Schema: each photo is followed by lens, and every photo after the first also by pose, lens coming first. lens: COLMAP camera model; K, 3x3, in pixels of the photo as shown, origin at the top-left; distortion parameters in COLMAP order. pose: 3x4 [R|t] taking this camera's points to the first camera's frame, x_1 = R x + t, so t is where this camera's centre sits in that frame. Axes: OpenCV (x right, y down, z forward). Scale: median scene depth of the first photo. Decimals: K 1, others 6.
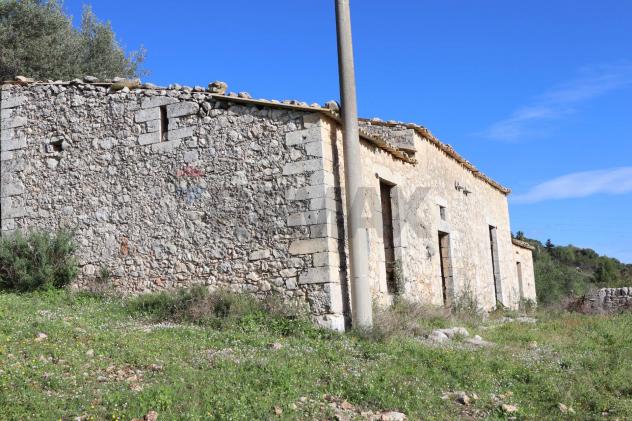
lens RADIAL K [[722.0, 0, 316.0], [0, 722.0, 210.5], [0, 0, 1]] dist [-0.004511, 0.000151]
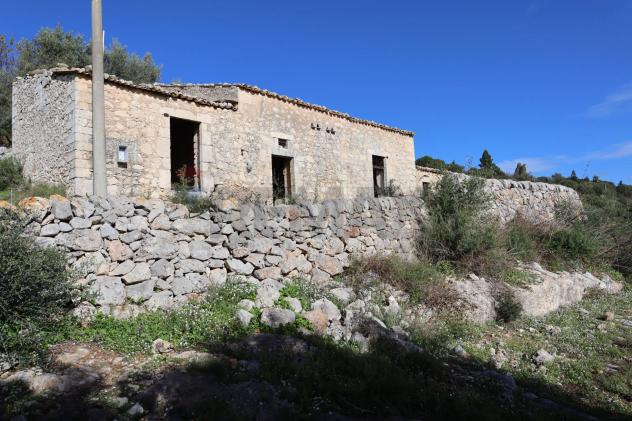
lens RADIAL K [[426.8, 0, 316.0], [0, 426.8, 210.5], [0, 0, 1]] dist [0.009821, 0.001431]
pose [[0.945557, -0.006198, -0.325396, 0.492165], [0.035934, 0.995694, 0.085455, 0.064340], [0.323465, -0.092496, 0.941708, 0.149444]]
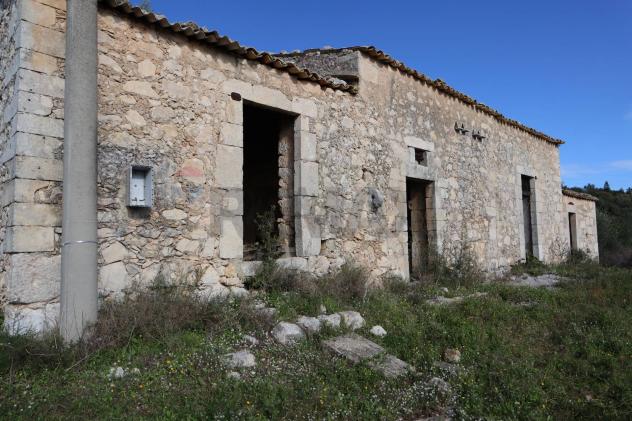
lens RADIAL K [[422.0, 0, 314.0], [0, 422.0, 215.8], [0, 0, 1]] dist [-0.004160, 0.000089]
pose [[0.931855, 0.018346, -0.362366, 0.221393], [0.015267, 0.995854, 0.089679, 0.024036], [0.362509, -0.089100, 0.927711, 0.444613]]
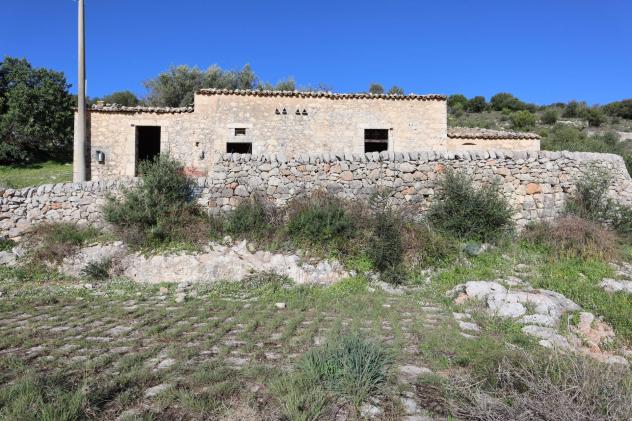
lens RADIAL K [[422.0, 0, 314.0], [0, 422.0, 215.8], [0, 0, 1]] dist [-0.004160, 0.000089]
pose [[0.487021, 0.041091, -0.872423, 1.098410], [0.099994, 0.989701, 0.102435, 0.111367], [0.867648, -0.137125, 0.477896, 0.581614]]
